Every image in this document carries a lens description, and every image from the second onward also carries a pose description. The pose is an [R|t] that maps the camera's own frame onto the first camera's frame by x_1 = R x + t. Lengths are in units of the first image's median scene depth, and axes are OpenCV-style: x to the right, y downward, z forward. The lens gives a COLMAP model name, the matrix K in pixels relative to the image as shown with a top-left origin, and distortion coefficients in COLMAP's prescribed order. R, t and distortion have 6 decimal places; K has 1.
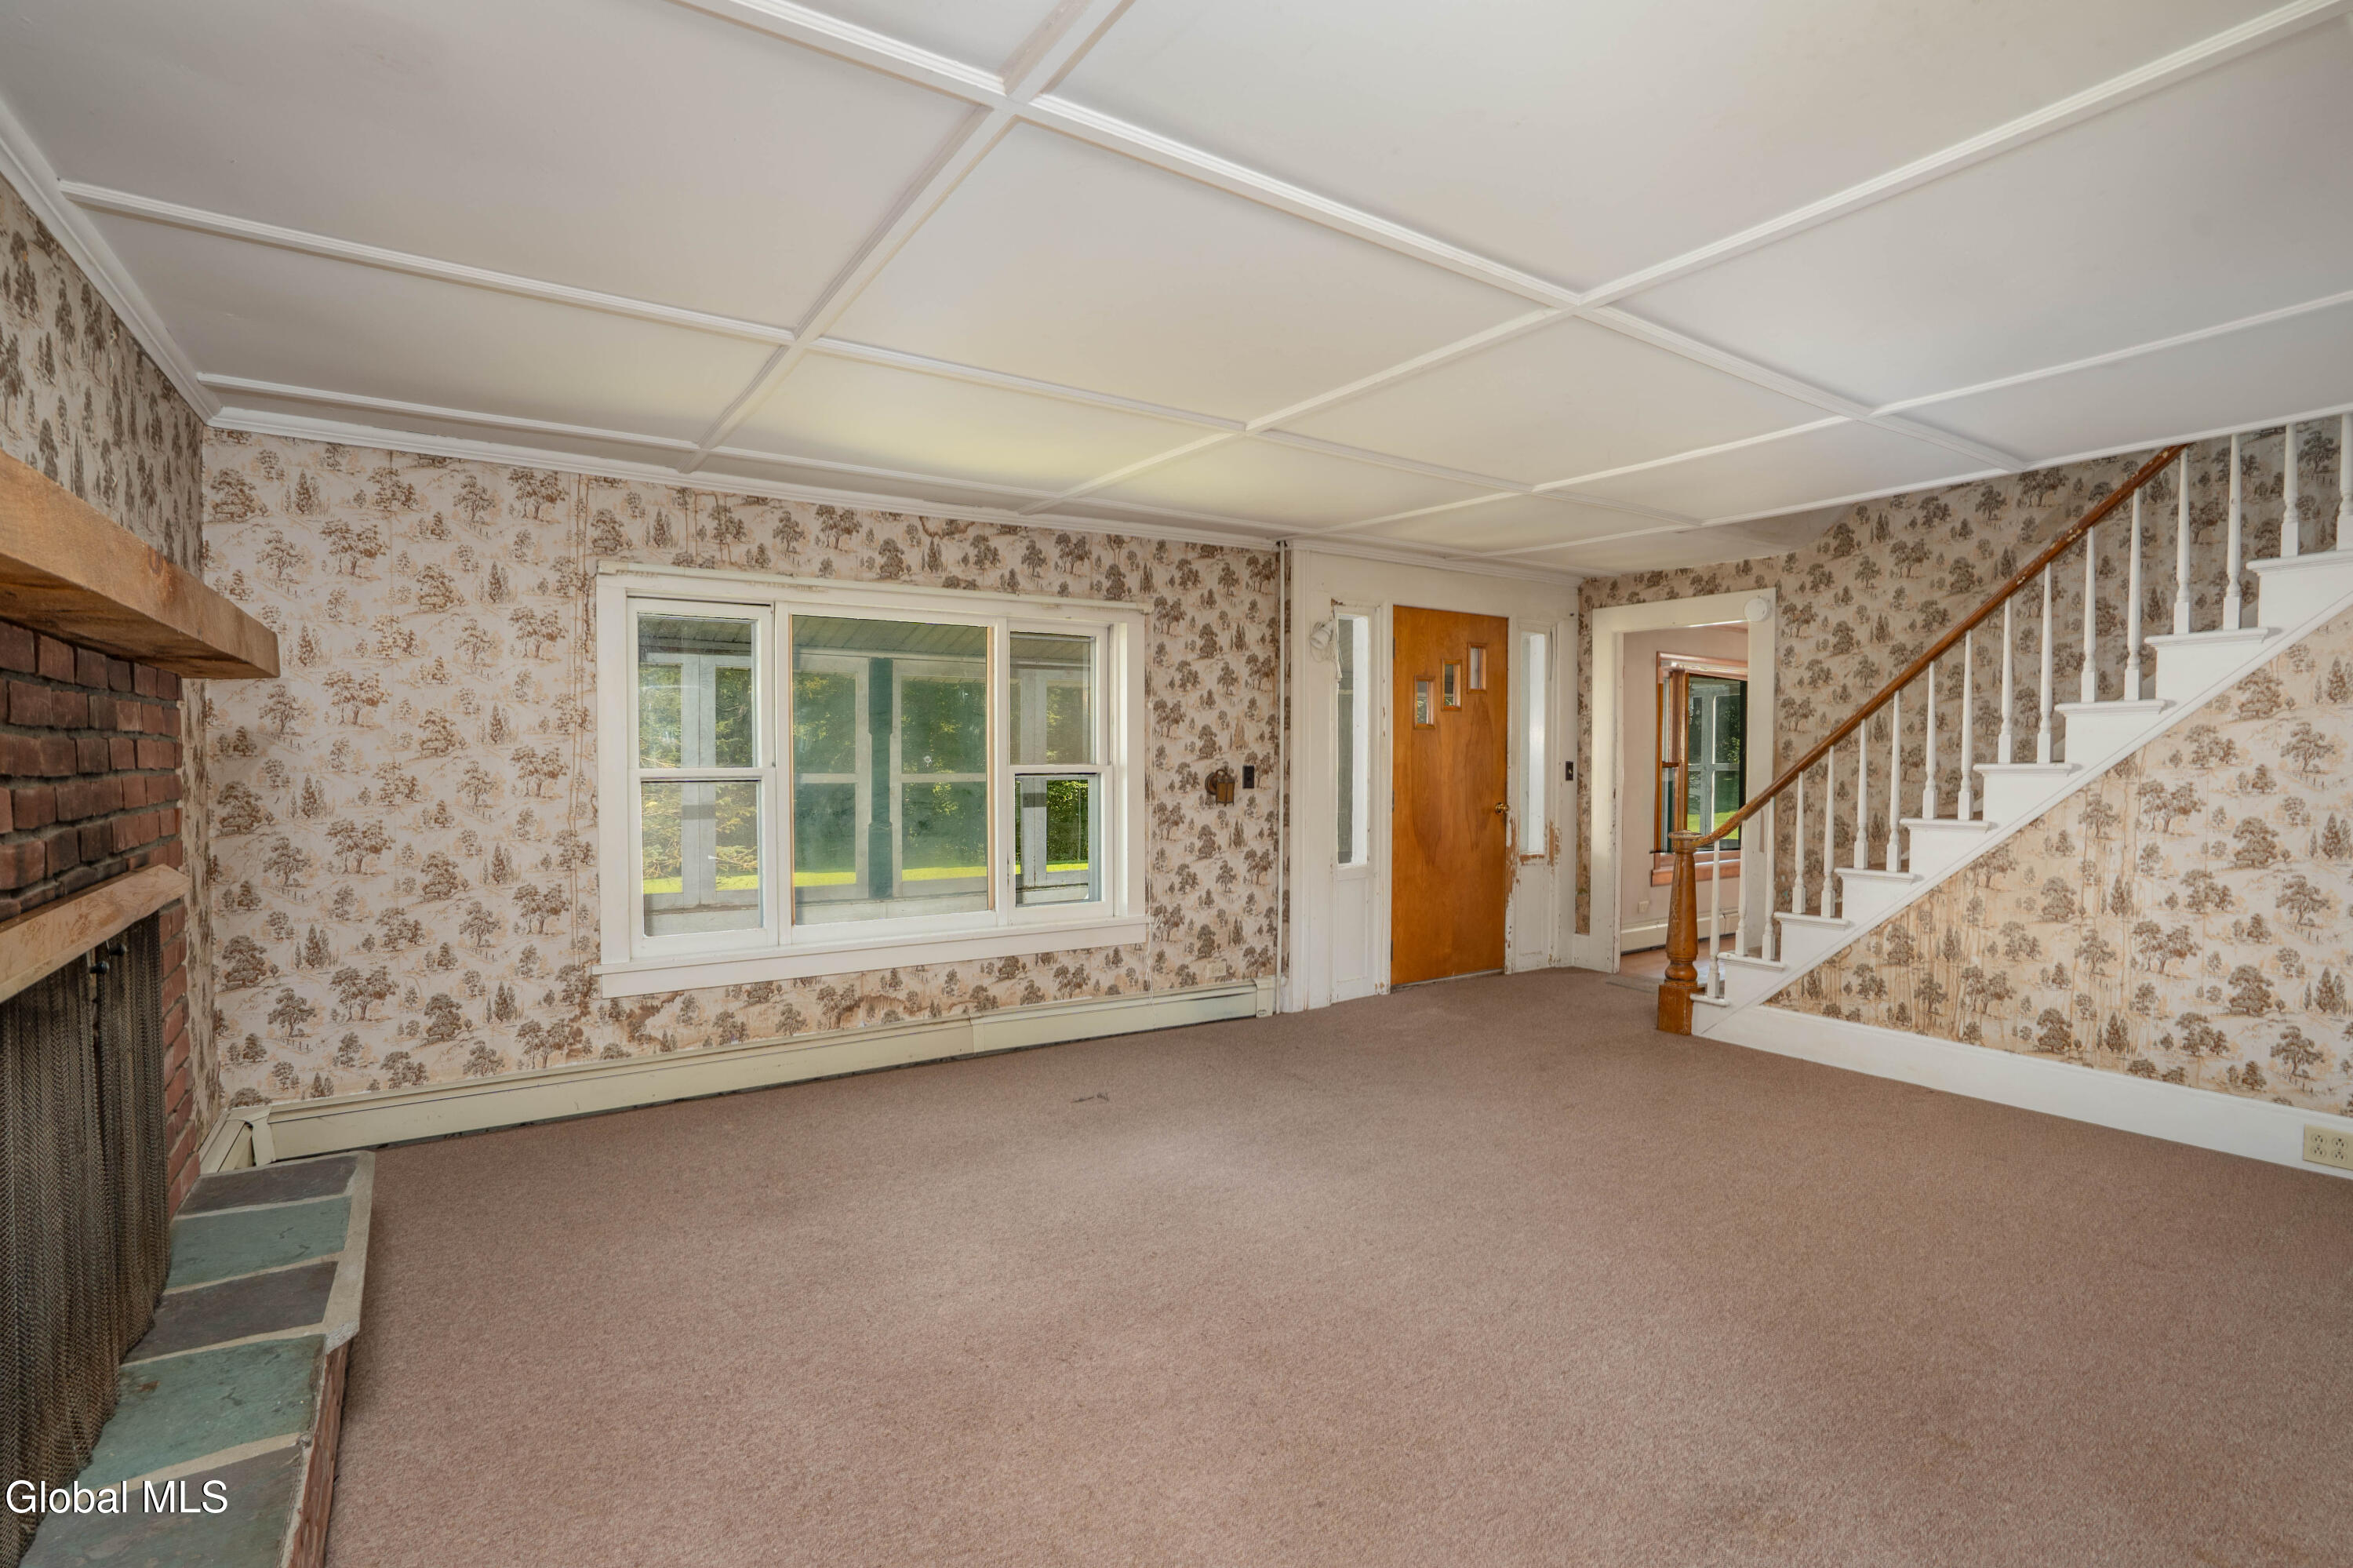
lens RADIAL K [[1090.8, 0, 1166.6], [0, 1090.8, 784.1], [0, 0, 1]] dist [-0.020977, 0.000187]
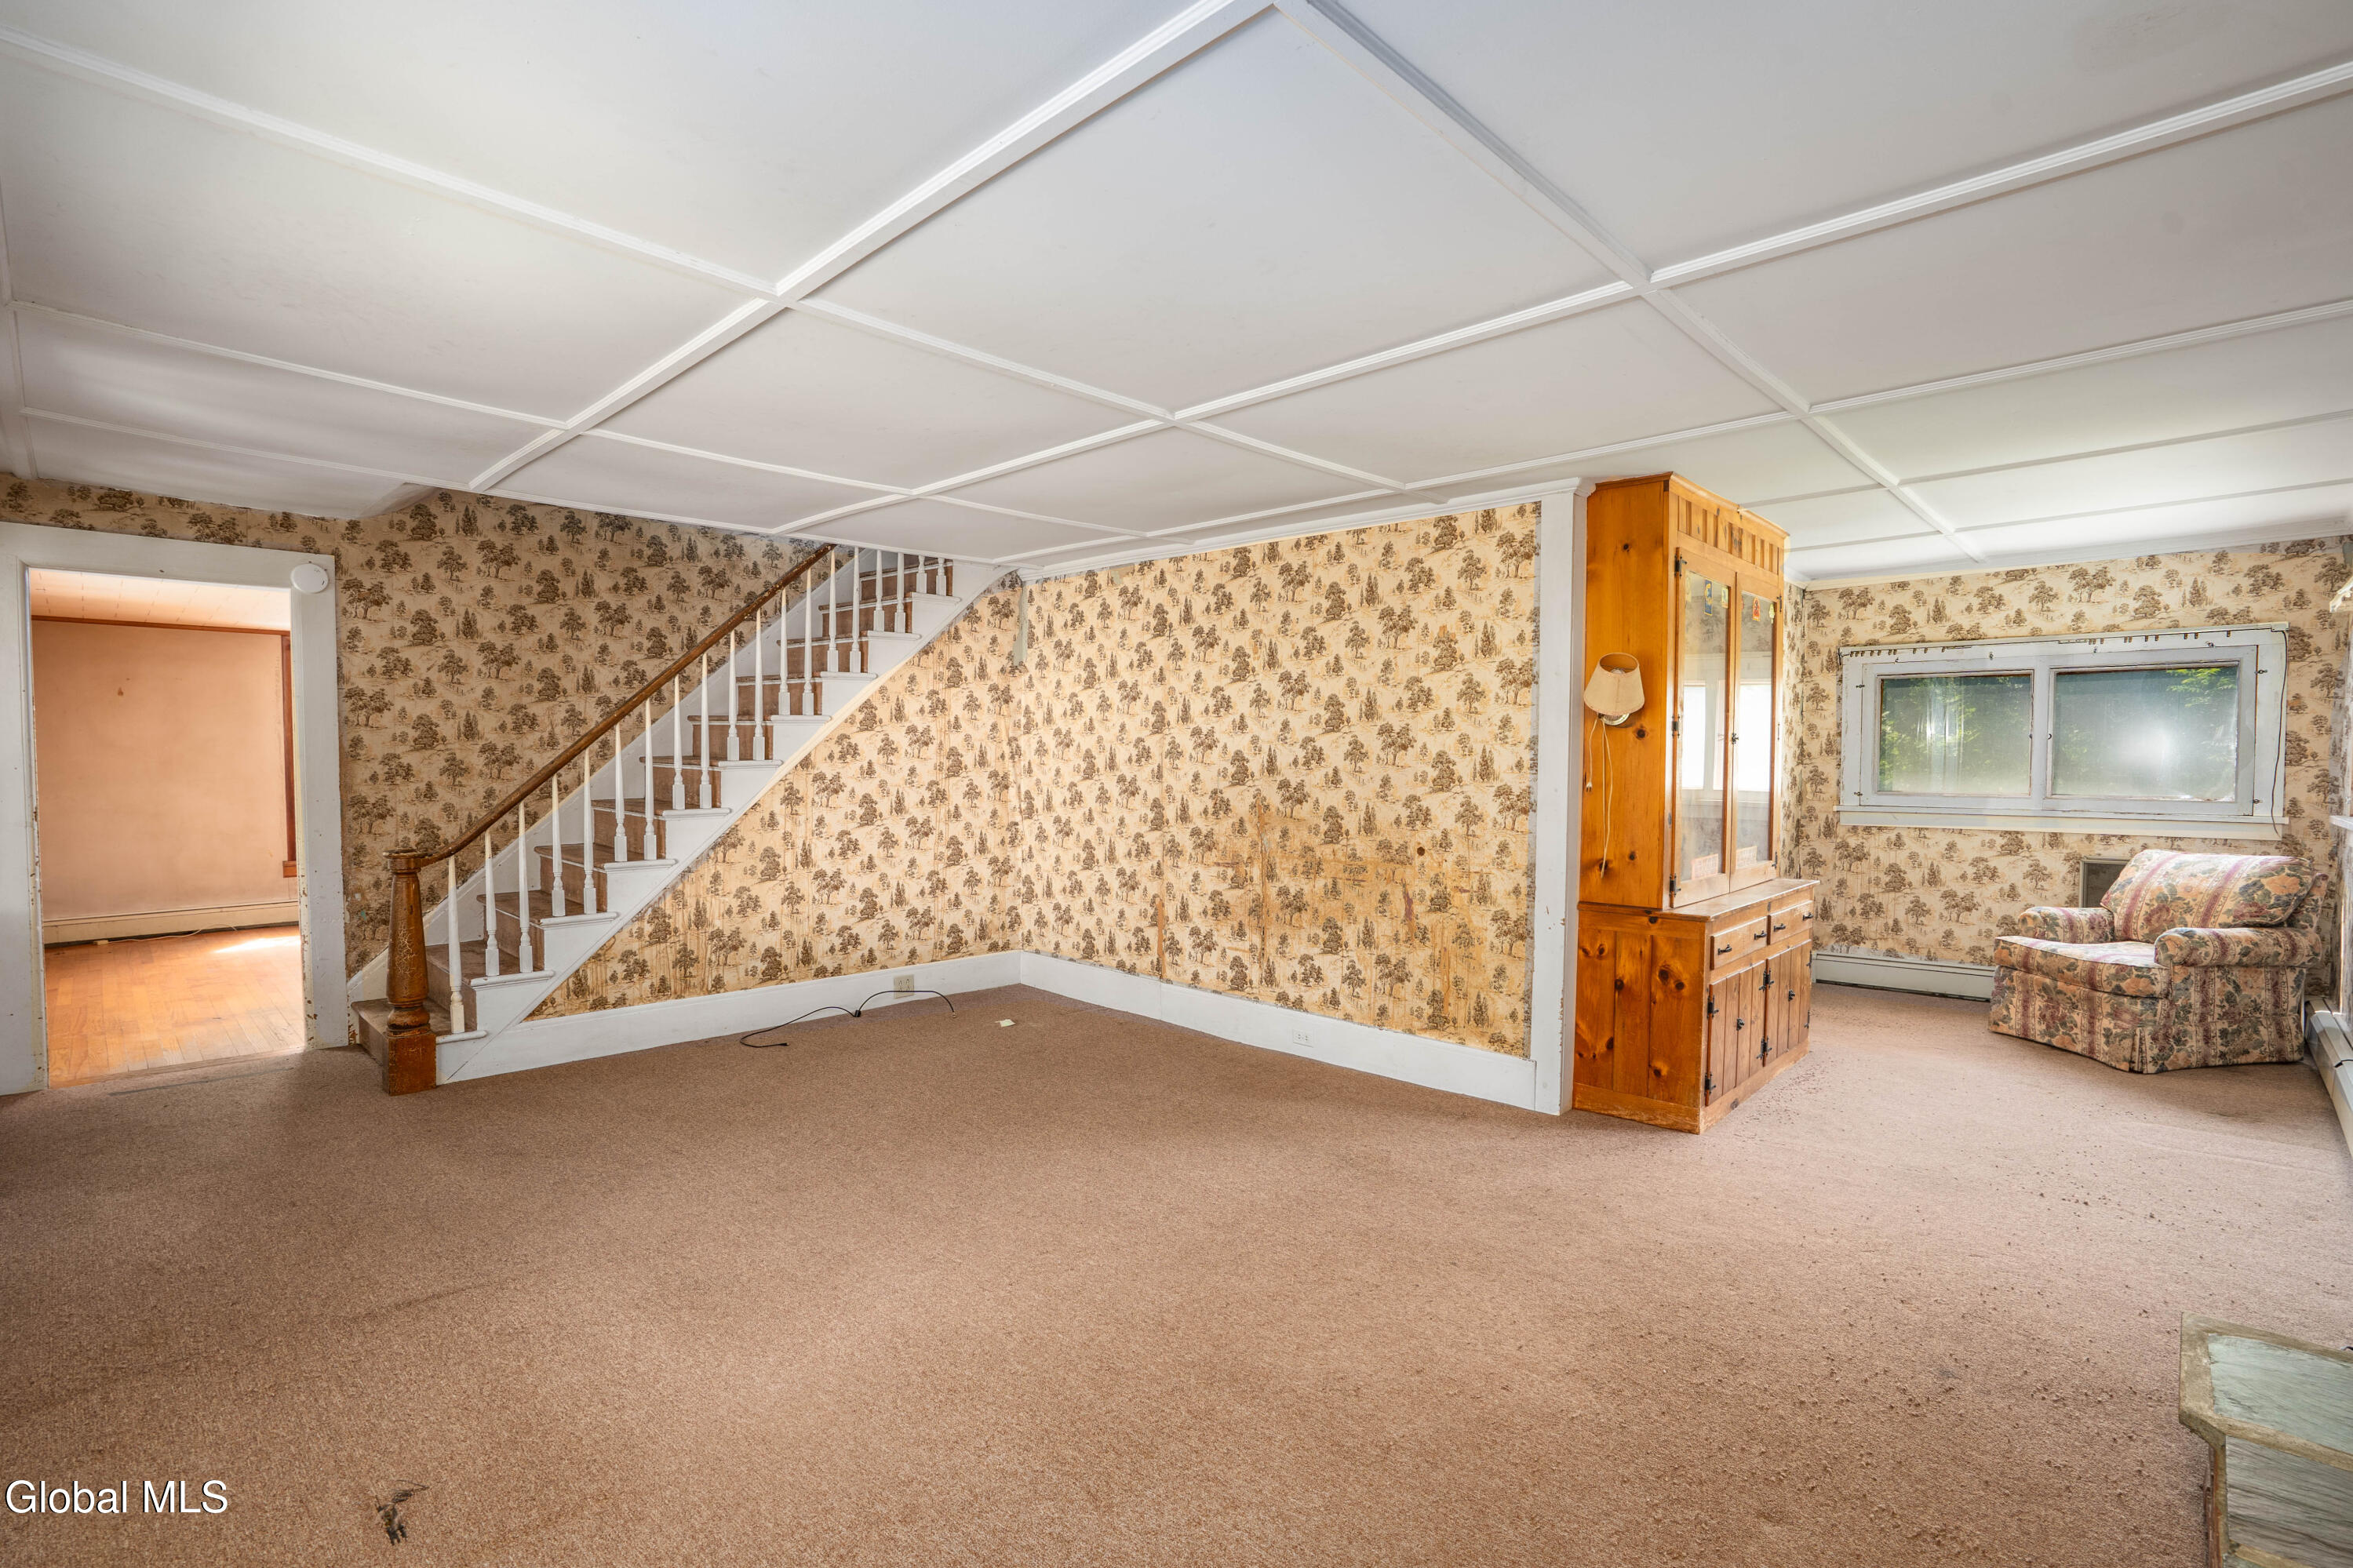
lens RADIAL K [[1090.6, 0, 1166.3], [0, 1090.6, 776.7], [0, 0, 1]] dist [-0.020977, 0.000187]
pose [[-0.185340, -0.023102, 0.982403, -0.511411], [0.024739, 0.999297, 0.028167, -0.022057], [-0.982363, 0.029525, -0.184638, 0.686503]]
